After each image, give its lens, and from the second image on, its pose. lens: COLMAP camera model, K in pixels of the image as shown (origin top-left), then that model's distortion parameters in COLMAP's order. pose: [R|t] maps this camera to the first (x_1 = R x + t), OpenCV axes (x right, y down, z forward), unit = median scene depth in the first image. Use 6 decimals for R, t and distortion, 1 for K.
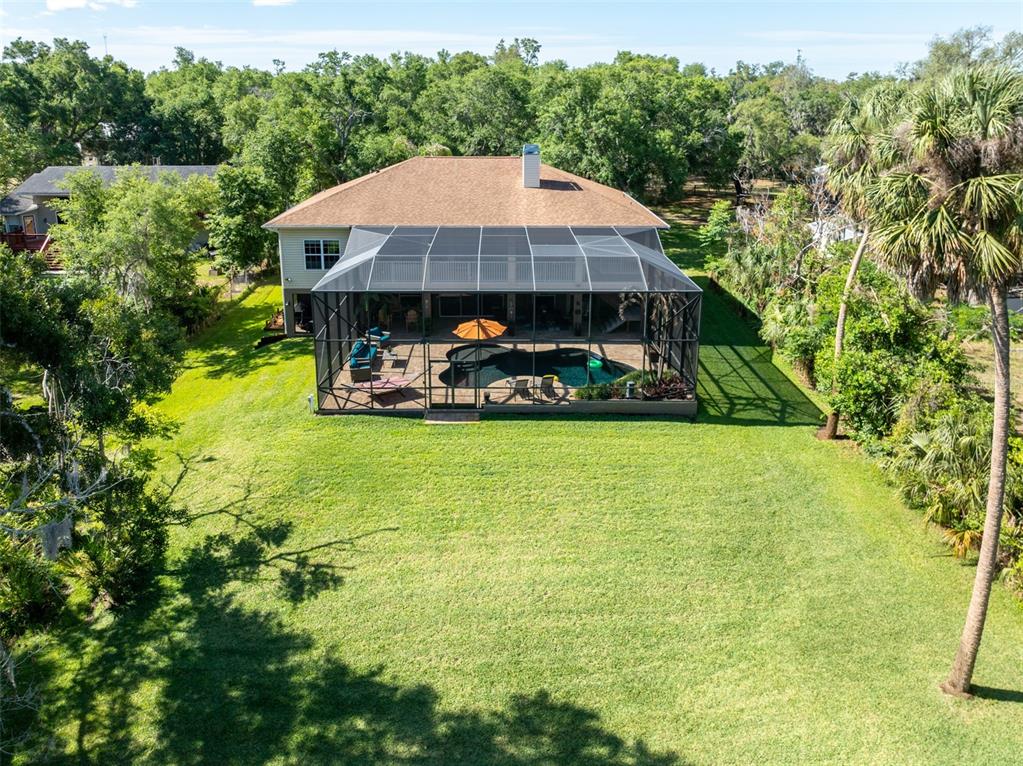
lens RADIAL K [[733.0, 0, 511.5], [0, 733.0, 383.0], [0, 0, 1]] dist [-0.067114, 0.045174]
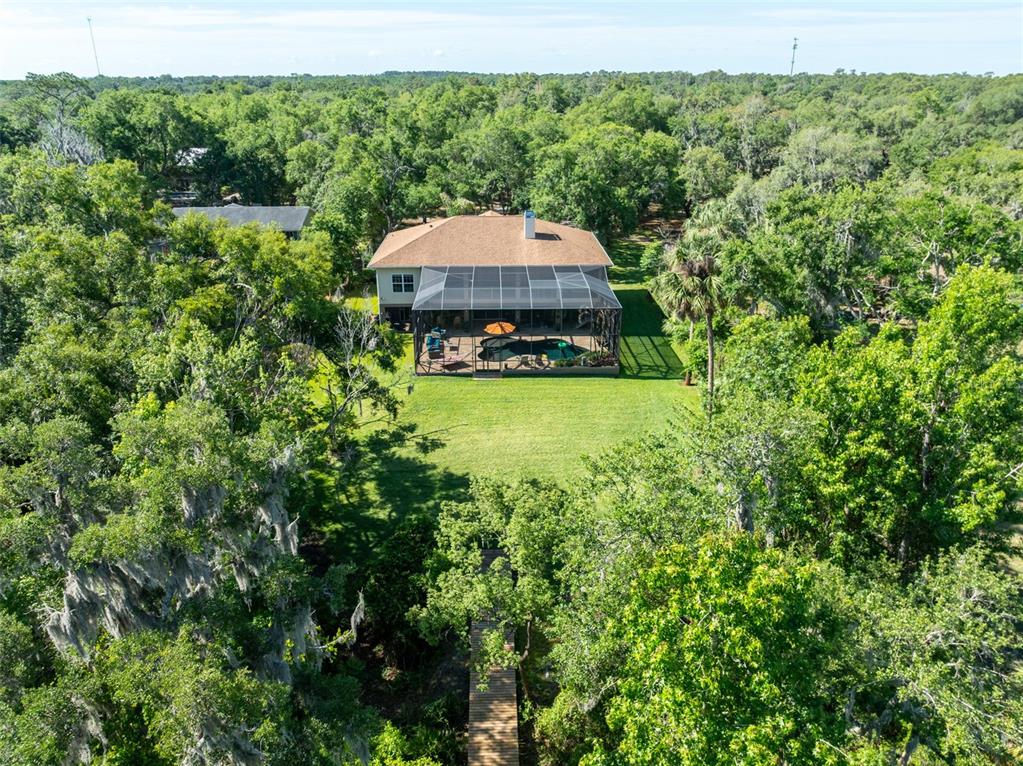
lens RADIAL K [[733.0, 0, 511.5], [0, 733.0, 383.0], [0, 0, 1]] dist [-0.067114, 0.045174]
pose [[0.999961, -0.008613, -0.002130, -0.014741], [0.008643, 0.999862, 0.014178, 0.032623], [0.002007, -0.014196, 0.999897, -0.757143]]
